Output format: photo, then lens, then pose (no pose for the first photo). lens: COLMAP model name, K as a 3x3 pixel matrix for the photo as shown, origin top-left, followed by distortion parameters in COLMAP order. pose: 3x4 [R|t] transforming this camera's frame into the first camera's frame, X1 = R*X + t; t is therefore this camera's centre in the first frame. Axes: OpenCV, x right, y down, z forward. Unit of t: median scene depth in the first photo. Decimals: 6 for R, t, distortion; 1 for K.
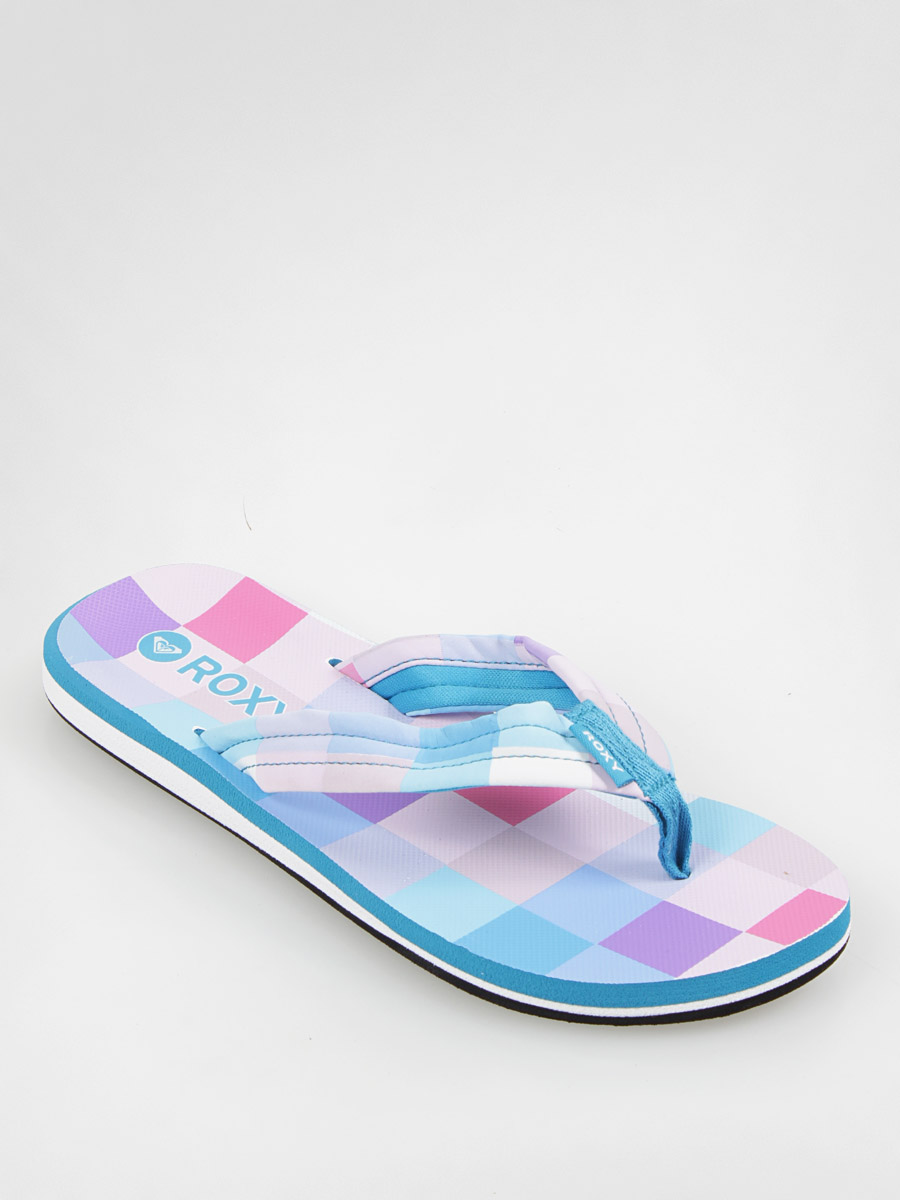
lens RADIAL K [[2983.7, 0, 450.0], [0, 2983.7, 600.0], [0, 0, 1]] dist [0.084789, 0.119066]
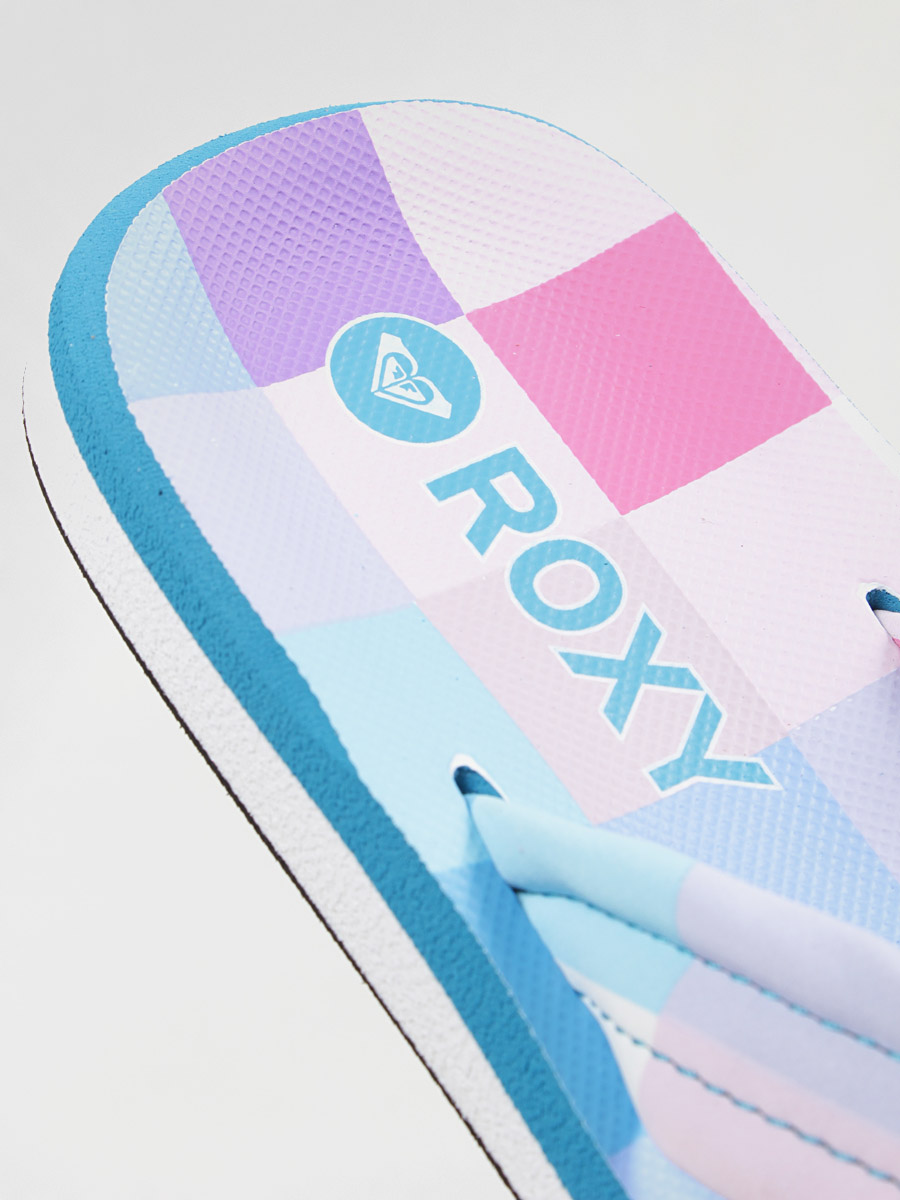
lens RADIAL K [[2983.7, 0, 450.0], [0, 2983.7, 600.0], [0, 0, 1]] dist [0.084789, 0.119066]
pose [[0.942280, 0.311565, 0.122618, -0.124267], [-0.333748, 0.903353, 0.269380, -0.052297], [-0.026839, -0.294755, 0.955196, 0.687060]]
